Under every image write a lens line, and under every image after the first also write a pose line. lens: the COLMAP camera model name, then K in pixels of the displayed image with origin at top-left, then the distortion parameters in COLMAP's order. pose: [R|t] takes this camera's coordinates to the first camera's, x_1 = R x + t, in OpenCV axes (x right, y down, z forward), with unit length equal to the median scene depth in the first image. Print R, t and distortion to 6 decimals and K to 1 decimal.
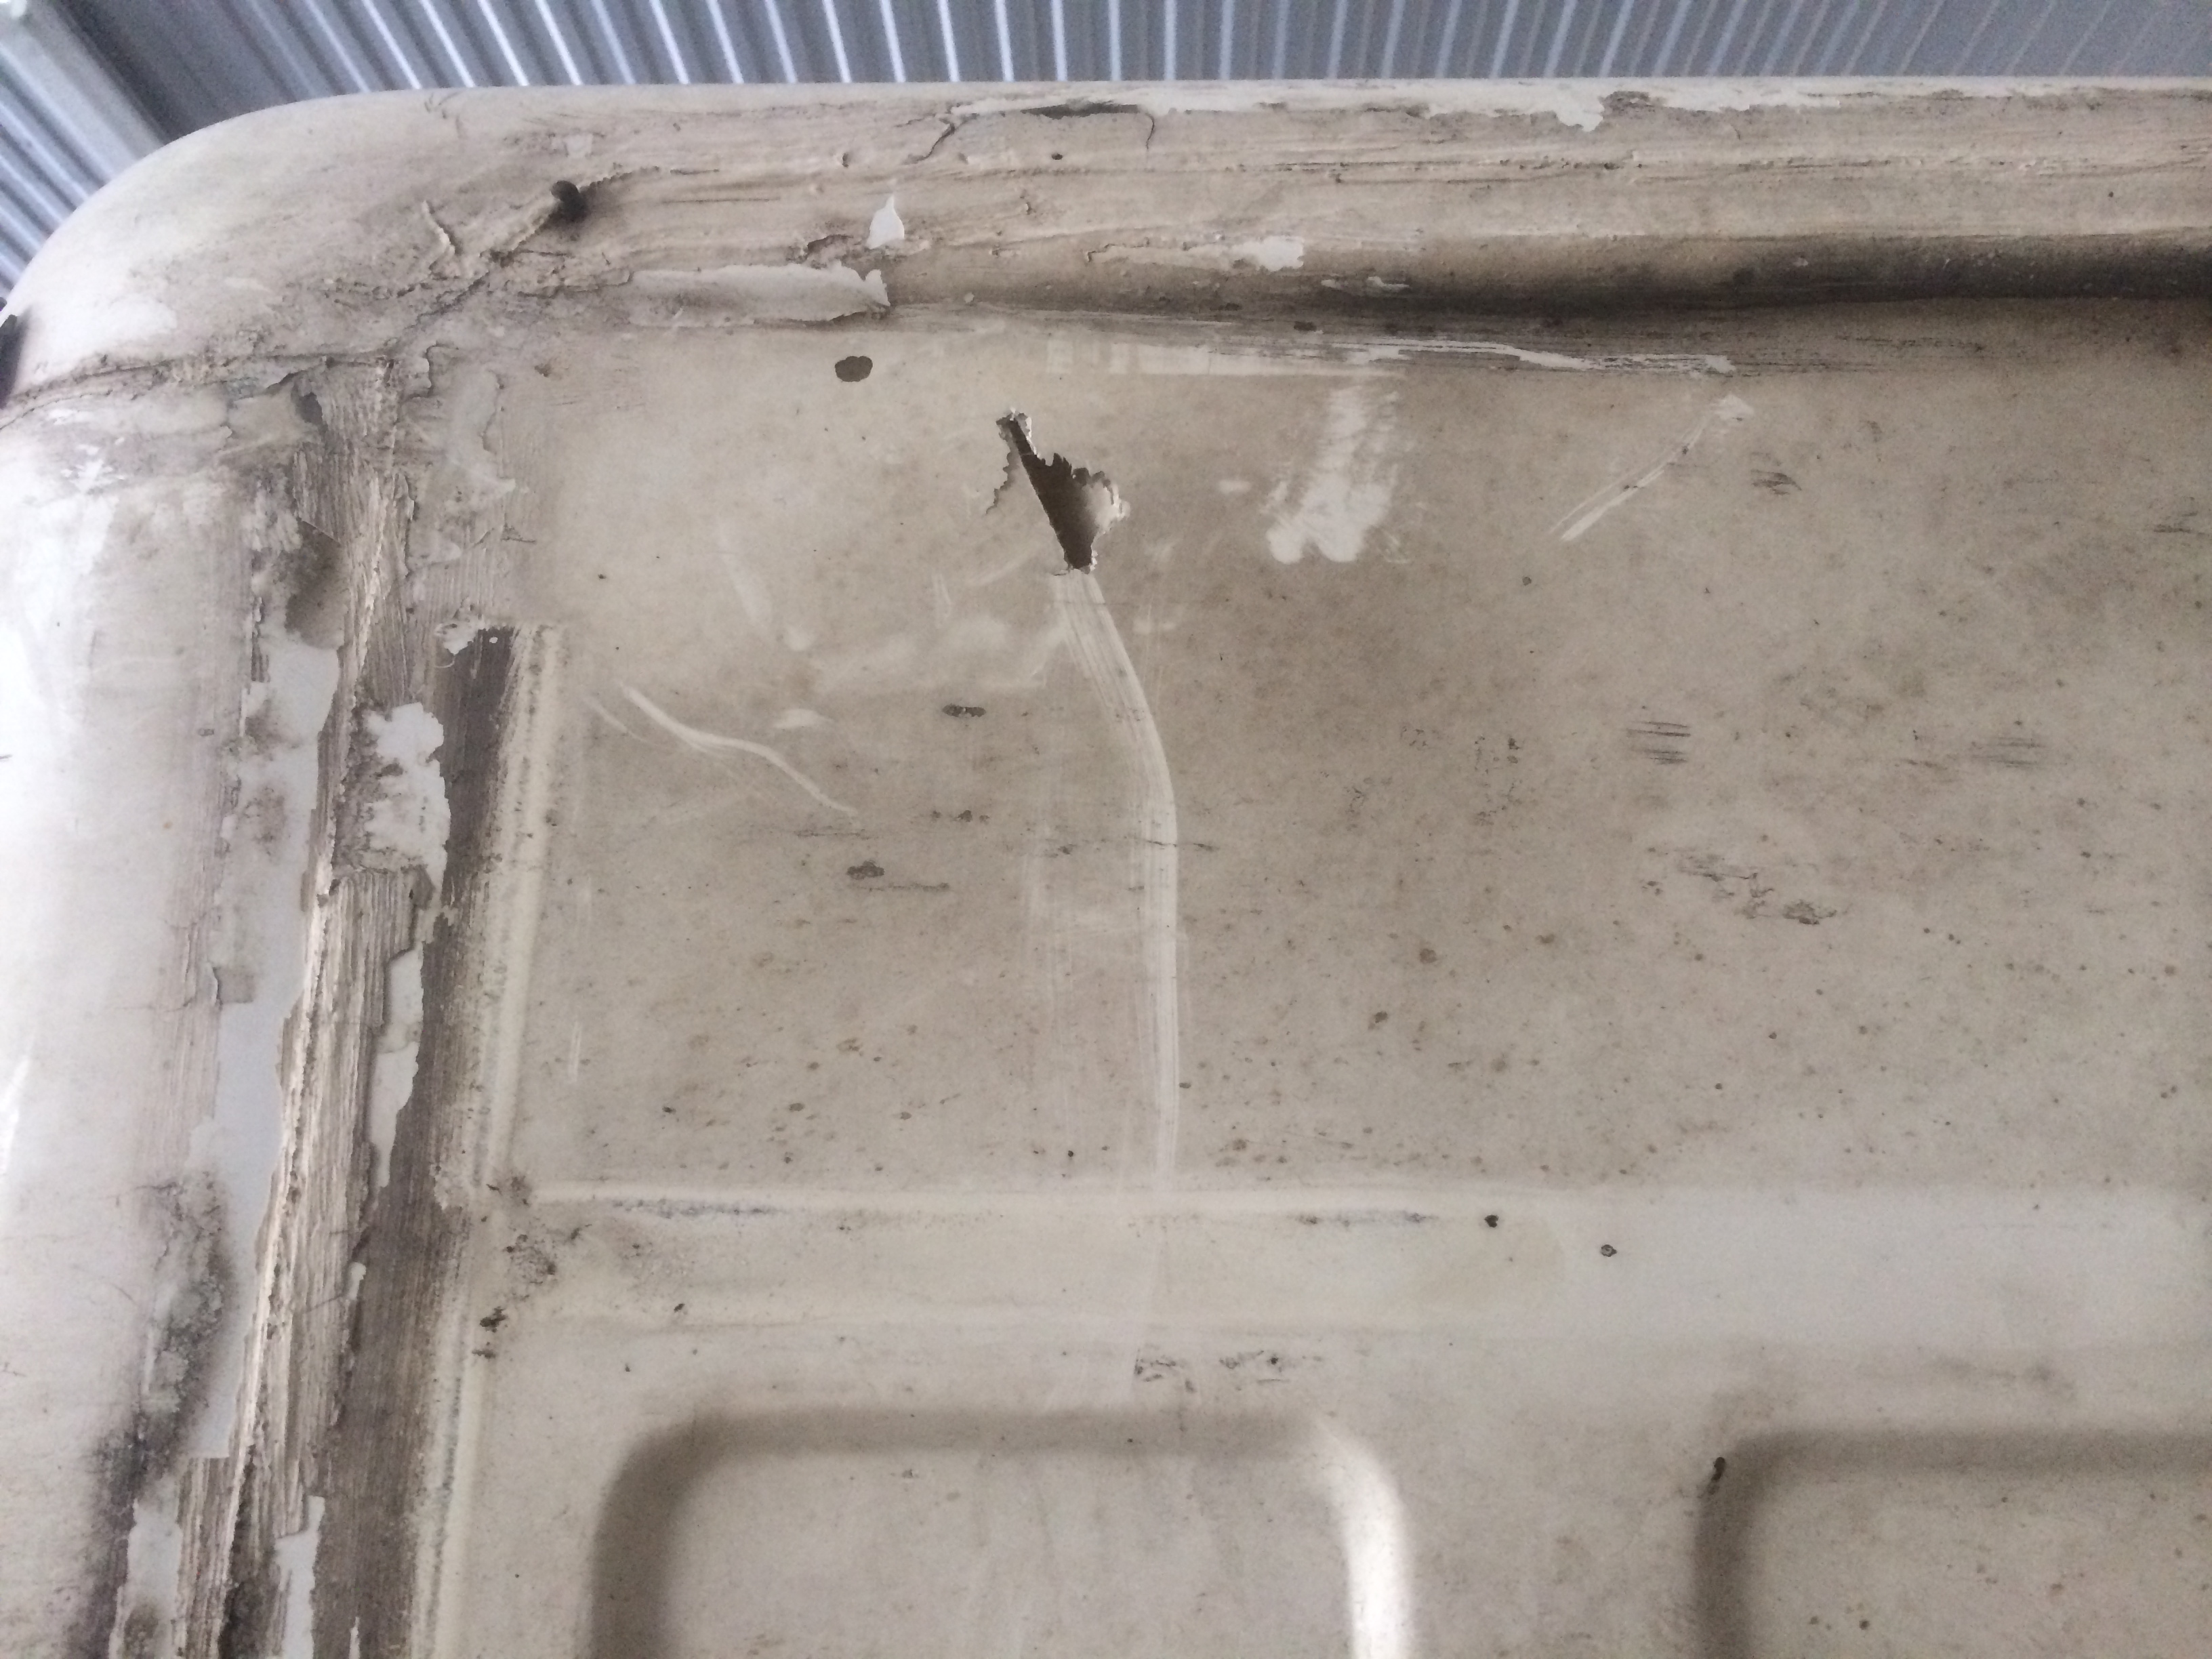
lens RADIAL K [[1901.7, 0, 1106.0], [0, 1901.7, 829.5], [0, 0, 1]] dist [0.094967, -0.119694]
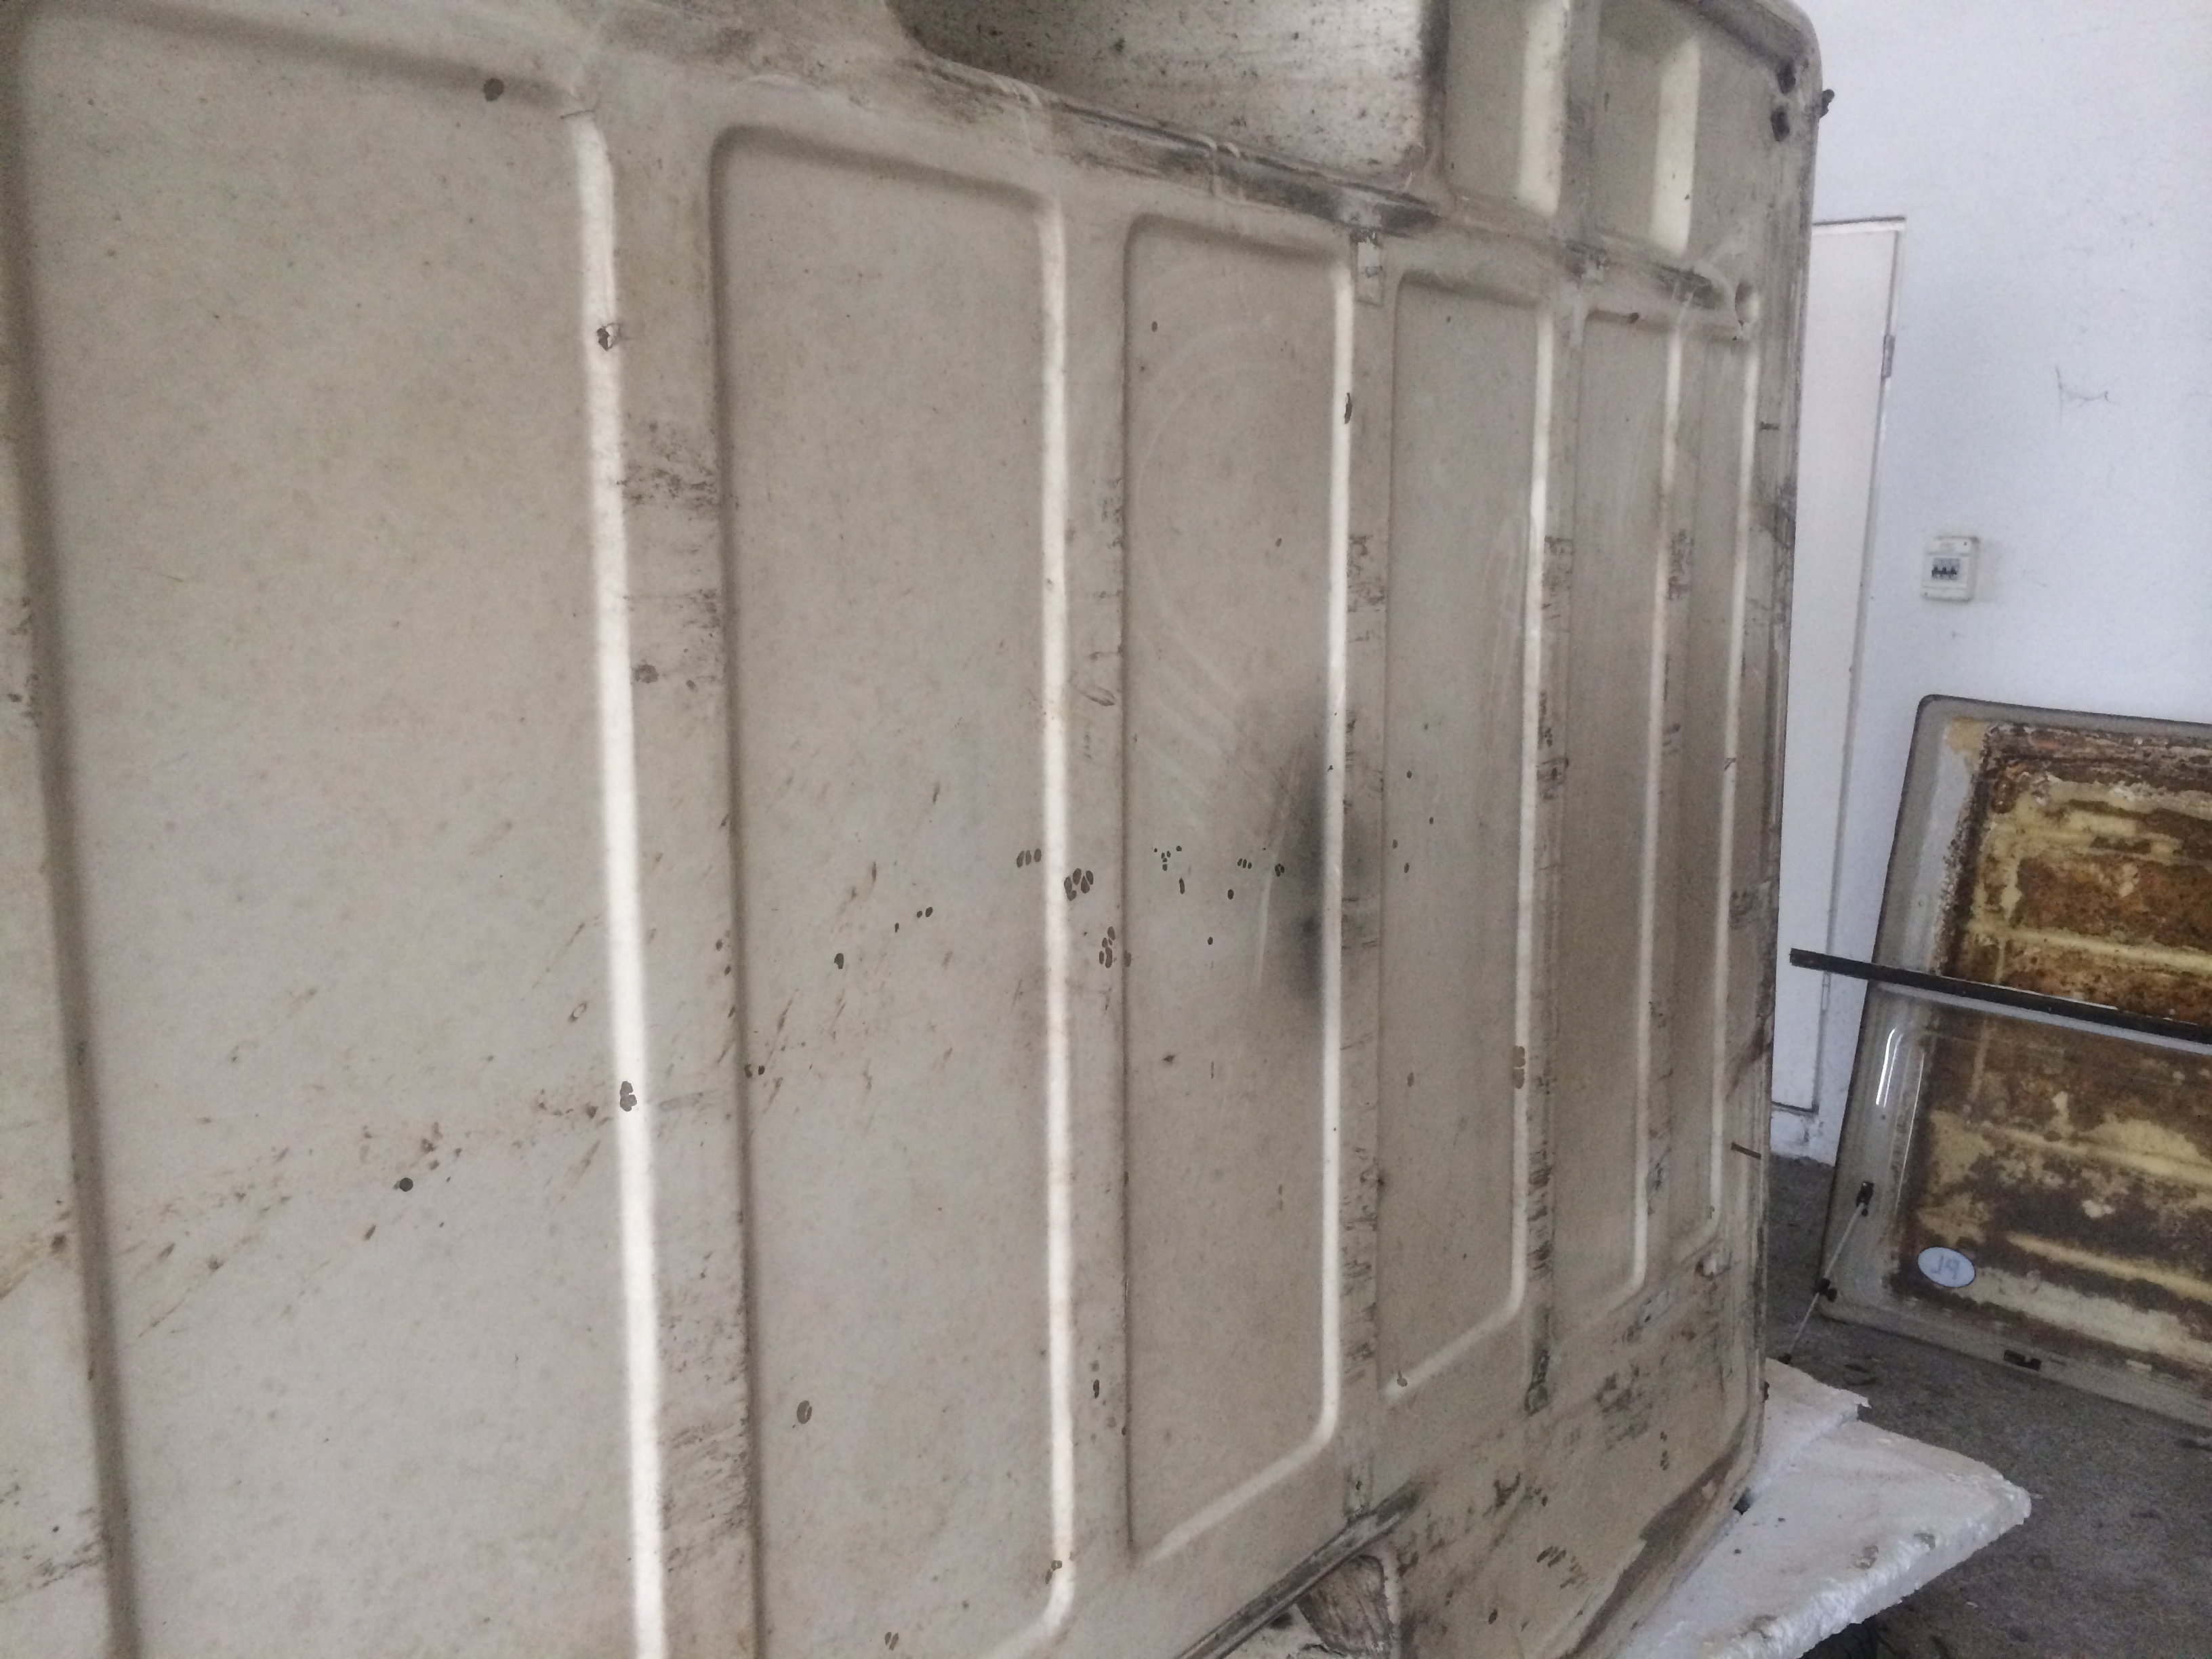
lens RADIAL K [[1901.7, 0, 1106.0], [0, 1901.7, 829.5], [0, 0, 1]] dist [0.094967, -0.119694]
pose [[0.658957, -0.123107, 0.742038, -0.348042], [-0.220240, 0.911701, 0.346837, 0.180093], [-0.719214, -0.391977, 0.573659, -0.835284]]
